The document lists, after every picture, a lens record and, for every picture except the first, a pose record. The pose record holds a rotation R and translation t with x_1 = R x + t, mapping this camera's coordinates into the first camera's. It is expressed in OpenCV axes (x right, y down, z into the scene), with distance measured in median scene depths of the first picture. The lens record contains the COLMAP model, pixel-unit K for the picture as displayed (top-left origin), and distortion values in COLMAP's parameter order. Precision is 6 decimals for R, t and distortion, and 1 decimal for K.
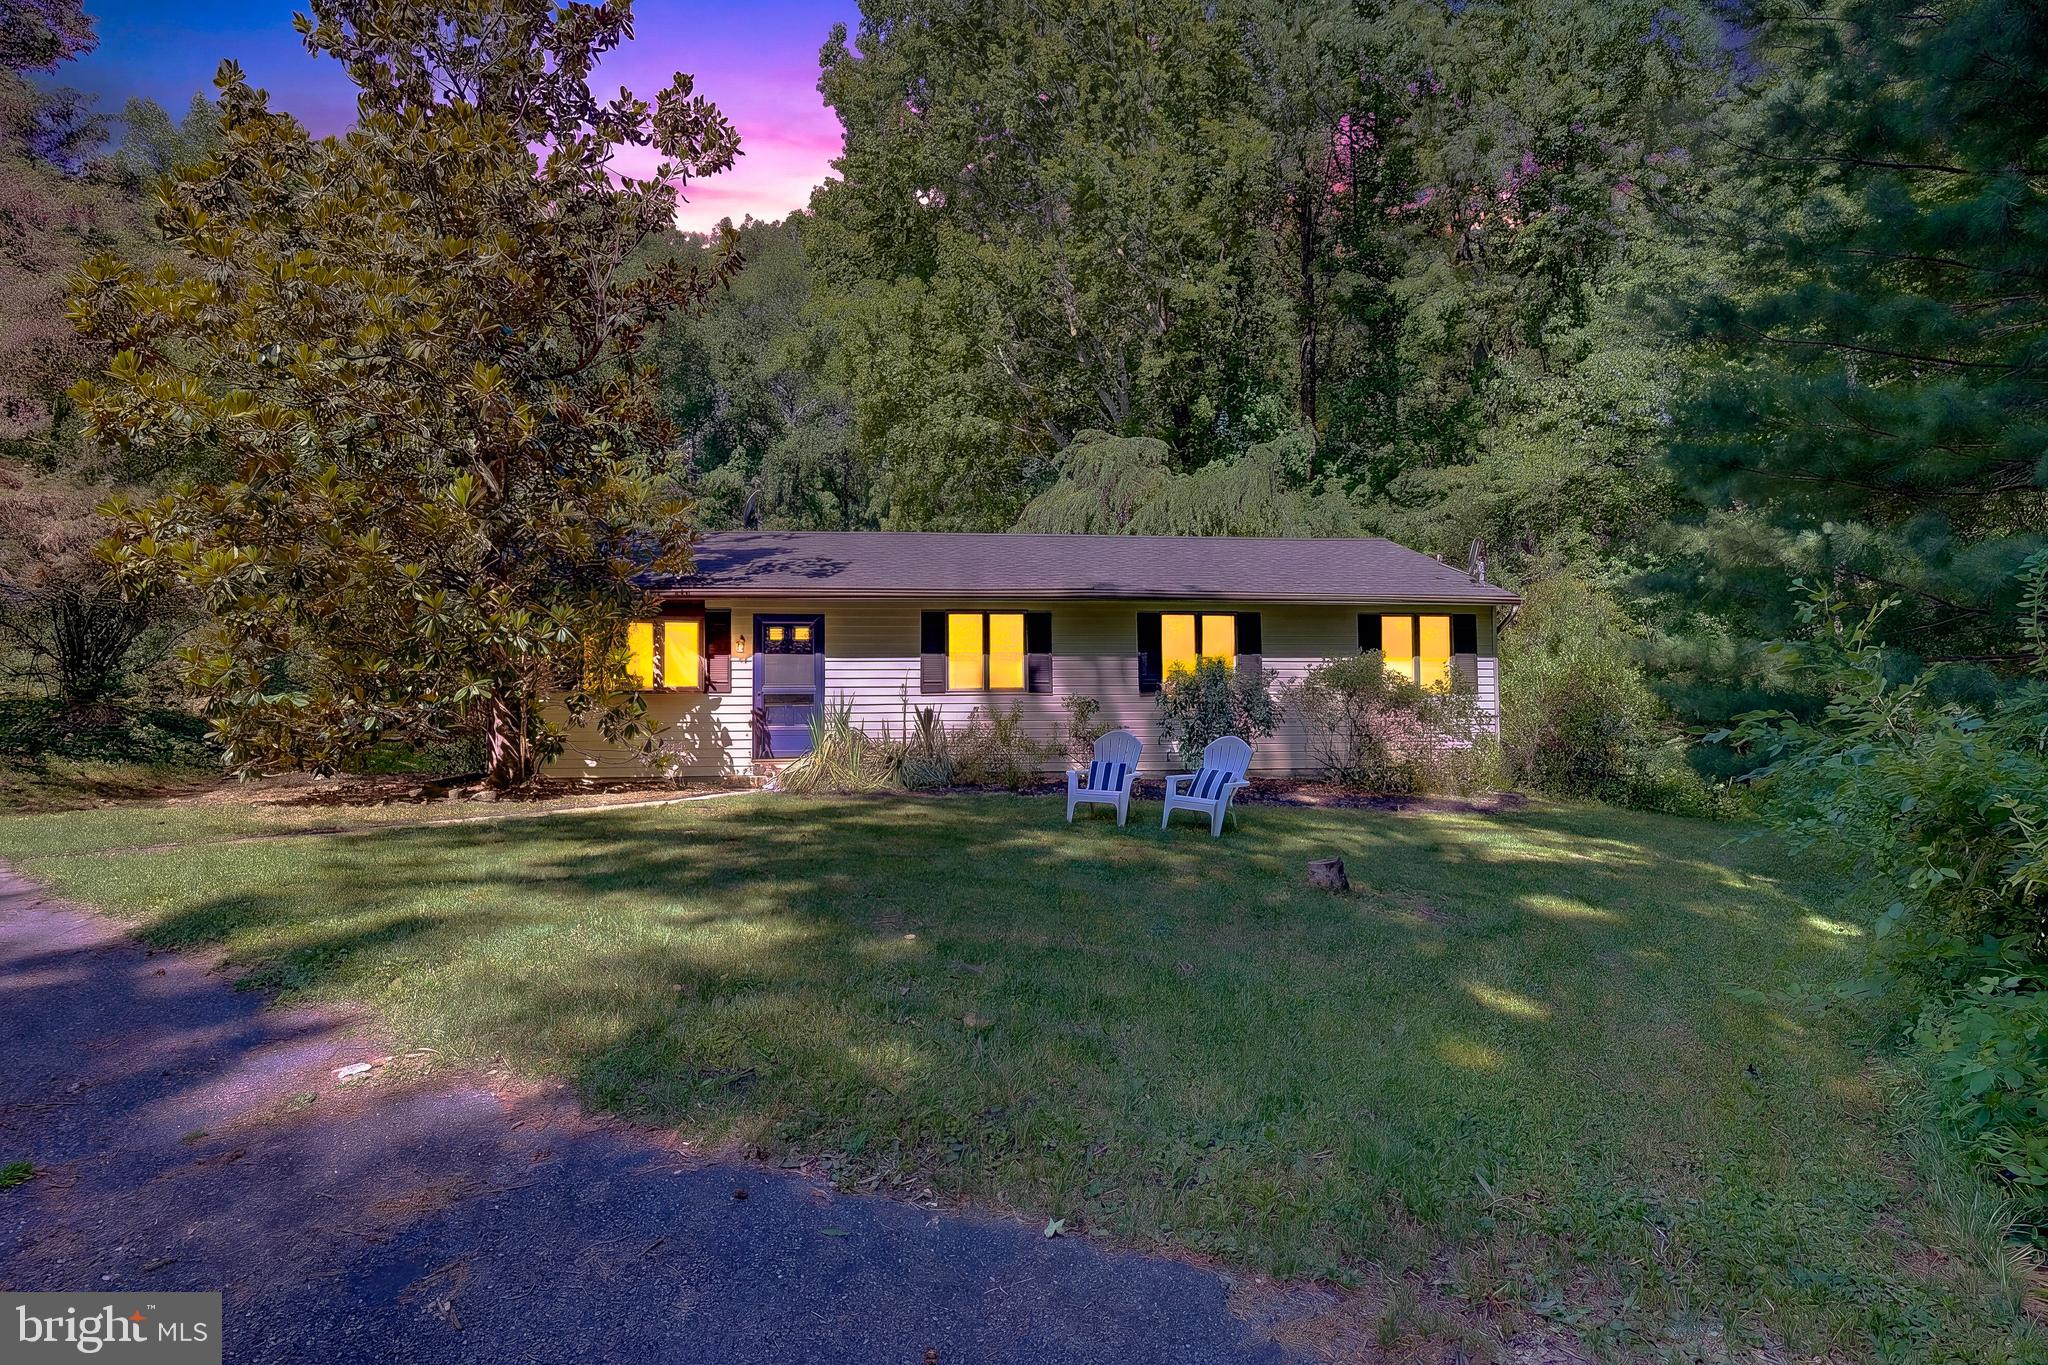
lens RADIAL K [[959.1, 0, 1024.0], [0, 959.1, 682.5], [0, 0, 1]] dist [0.000186, 0.000049]
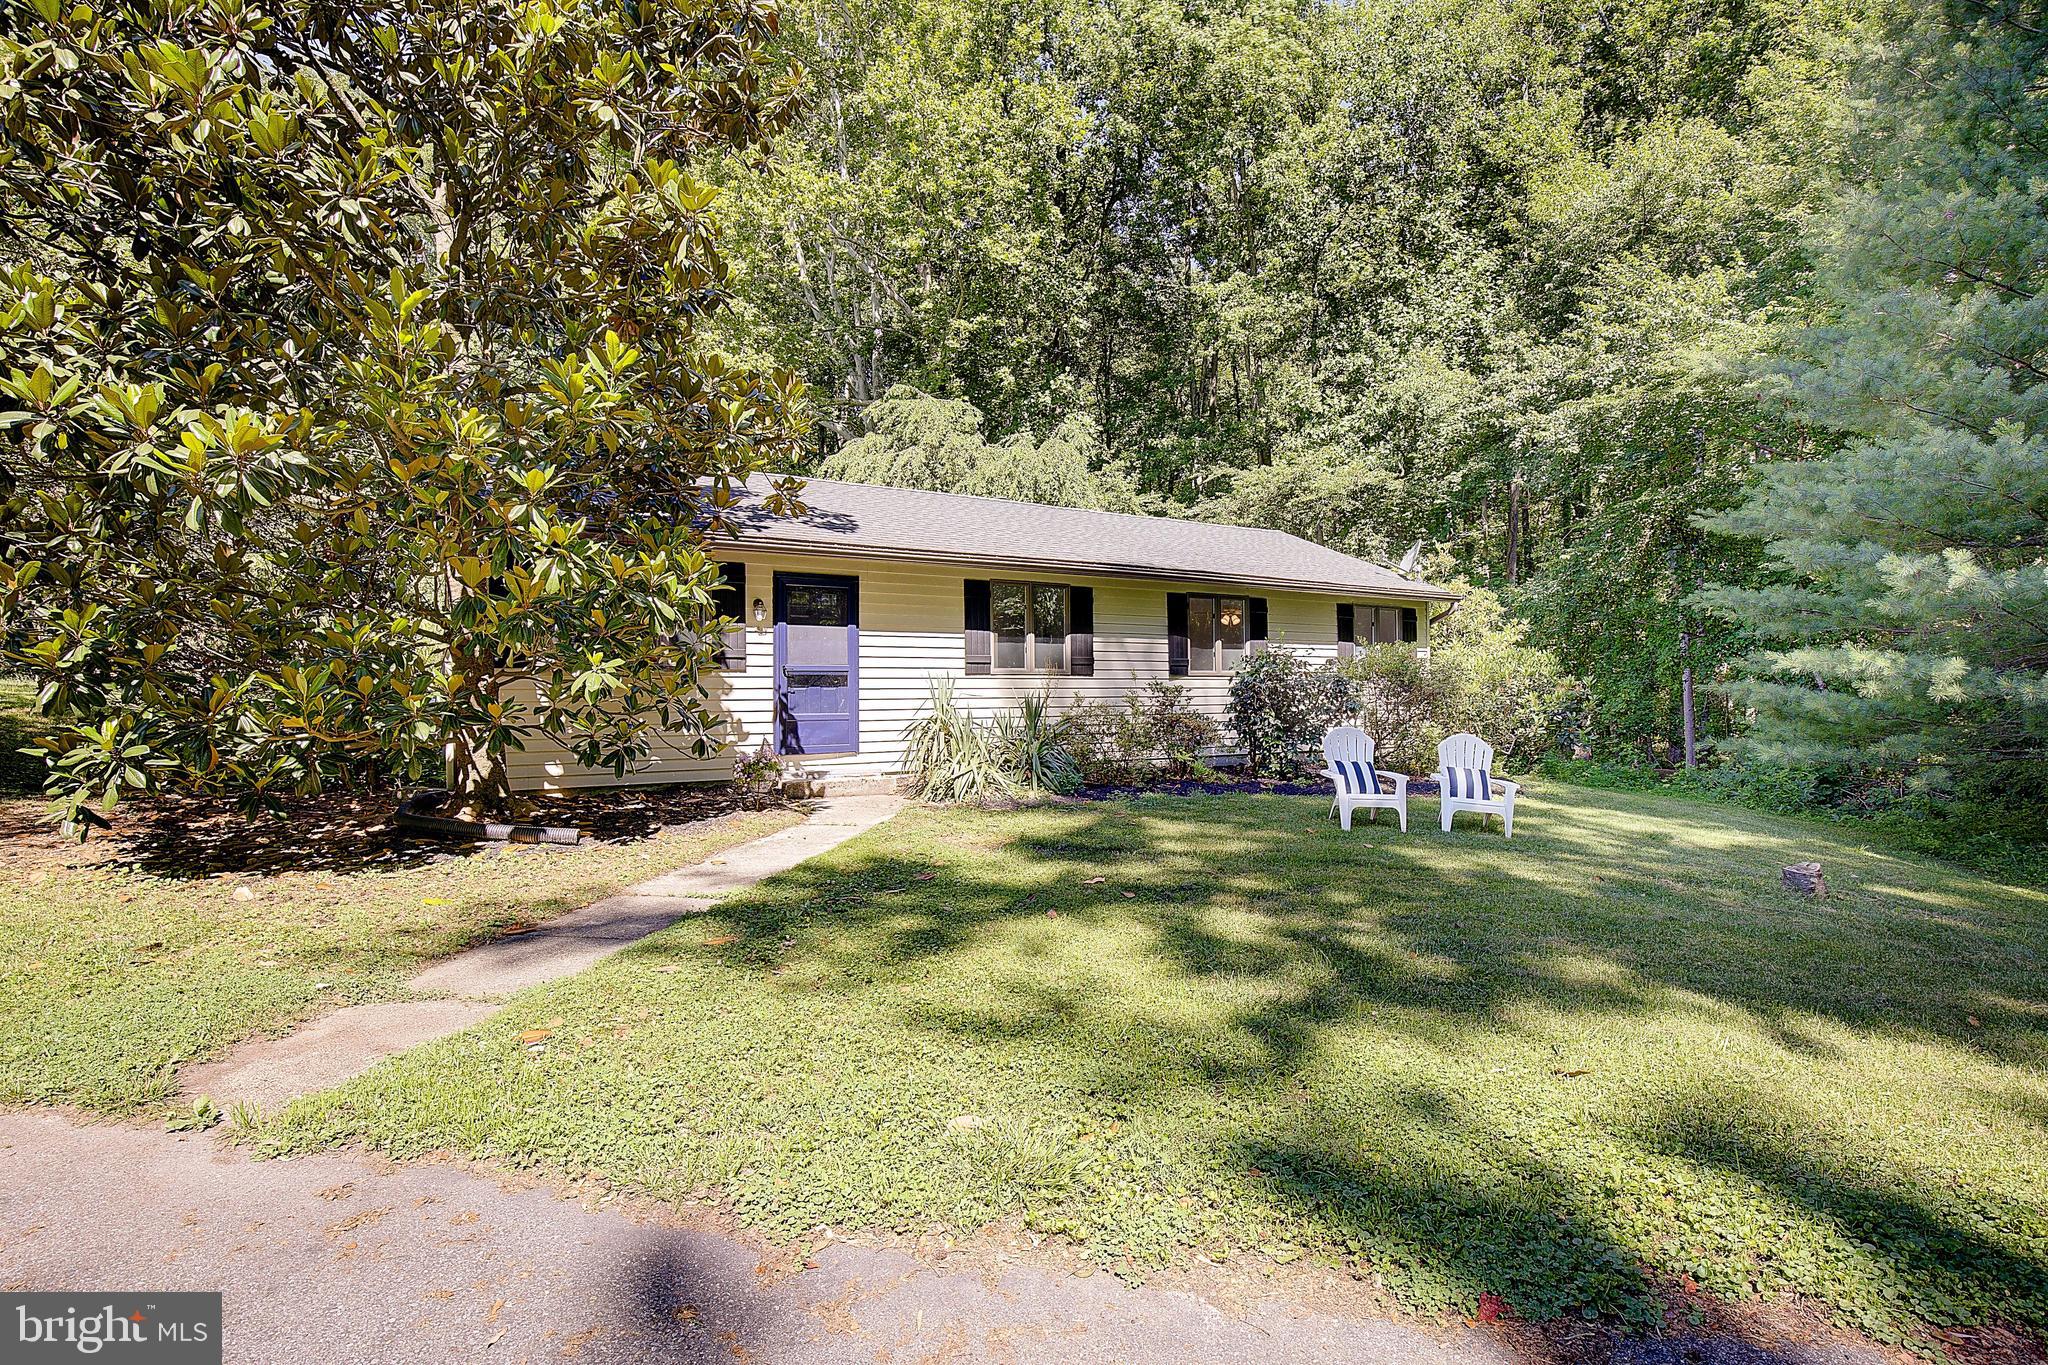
lens RADIAL K [[959.1, 0, 1024.0], [0, 959.1, 682.5], [0, 0, 1]] dist [0.000186, 0.000049]
pose [[0.925988, 0.010179, 0.377416, -0.384264], [-0.020912, 0.999485, 0.024350, -0.004950], [-0.376973, -0.030441, 0.925724, 0.191624]]
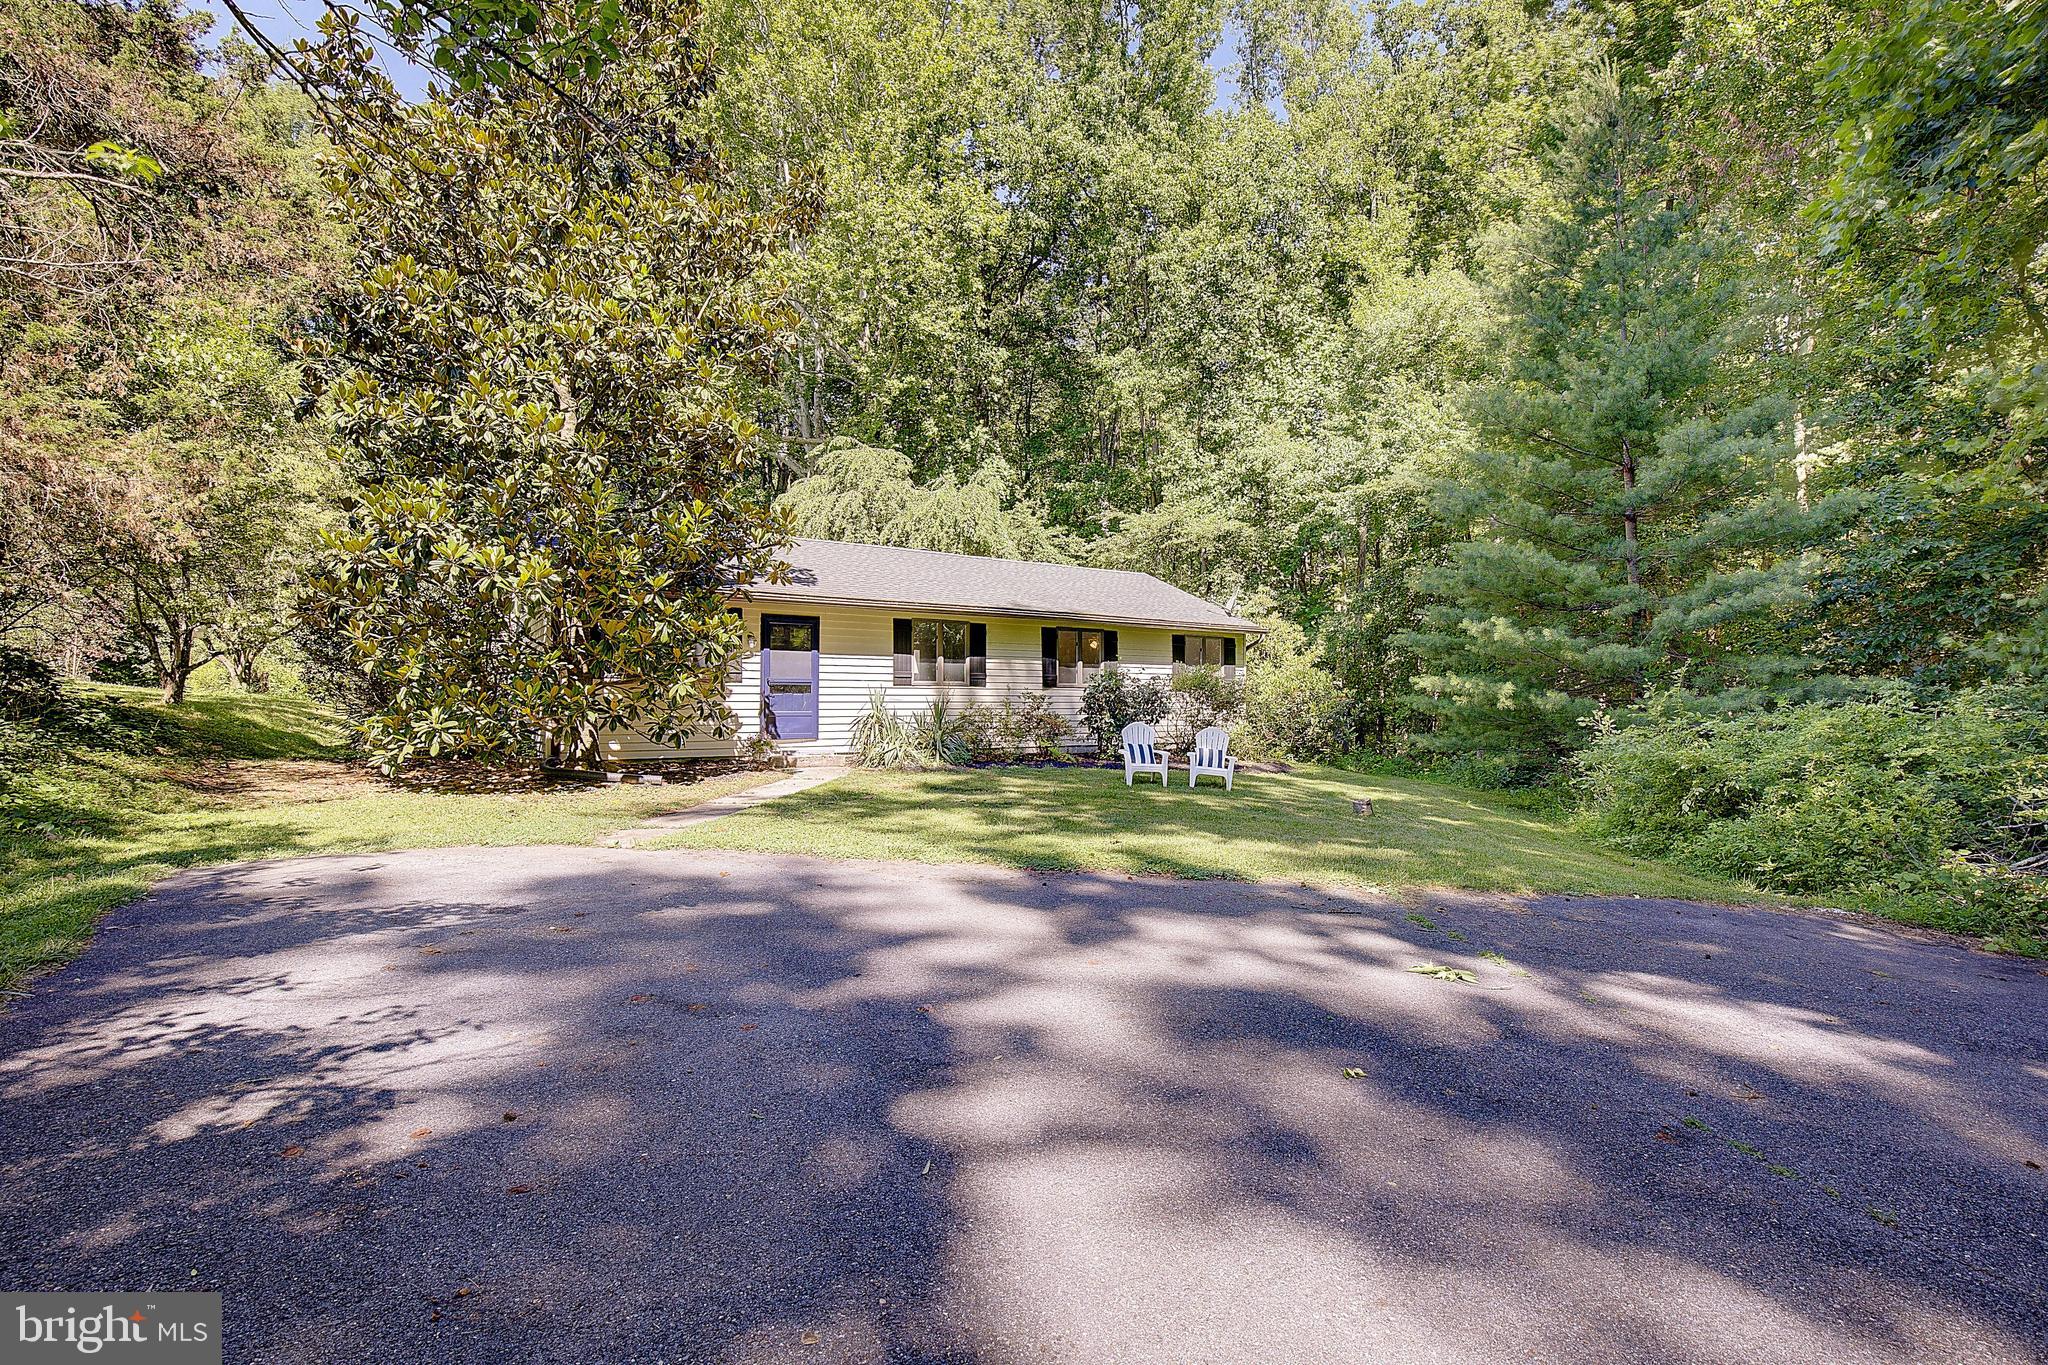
lens RADIAL K [[936.5, 0, 1027.0], [0, 936.5, 692.3], [0, 0, 1]] dist [0.000134, -0.000024]
pose [[0.894023, 0.018501, 0.447640, -0.492425], [-0.033884, 0.999077, 0.026382, -0.018495], [-0.446739, -0.038754, 0.893825, -0.141955]]
